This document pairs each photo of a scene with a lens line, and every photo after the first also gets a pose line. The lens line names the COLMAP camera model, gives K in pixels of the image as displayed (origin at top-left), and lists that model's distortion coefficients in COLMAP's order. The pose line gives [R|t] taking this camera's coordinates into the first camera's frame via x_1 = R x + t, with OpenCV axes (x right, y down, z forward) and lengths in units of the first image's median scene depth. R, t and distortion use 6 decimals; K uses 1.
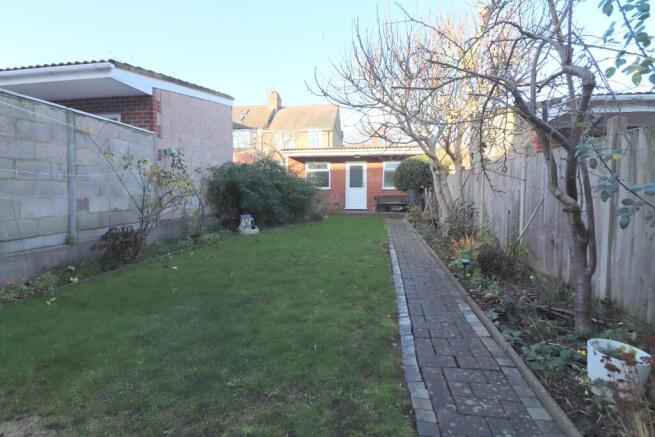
lens RADIAL K [[365.2, 0, 326.4], [0, 365.2, 215.7], [0, 0, 1]] dist [-0.000299, 0.000231]
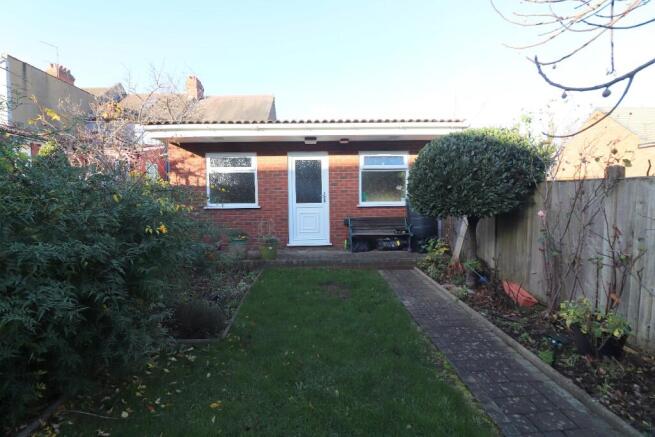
lens RADIAL K [[307.3, 0, 323.9], [0, 307.3, 220.5], [0, 0, 1]] dist [0.000314, 0.000003]
pose [[0.983708, -0.024617, 0.178080, 0.024133], [0.021883, 0.999611, 0.017301, -0.059792], [-0.178437, -0.013123, 0.983864, 0.563940]]
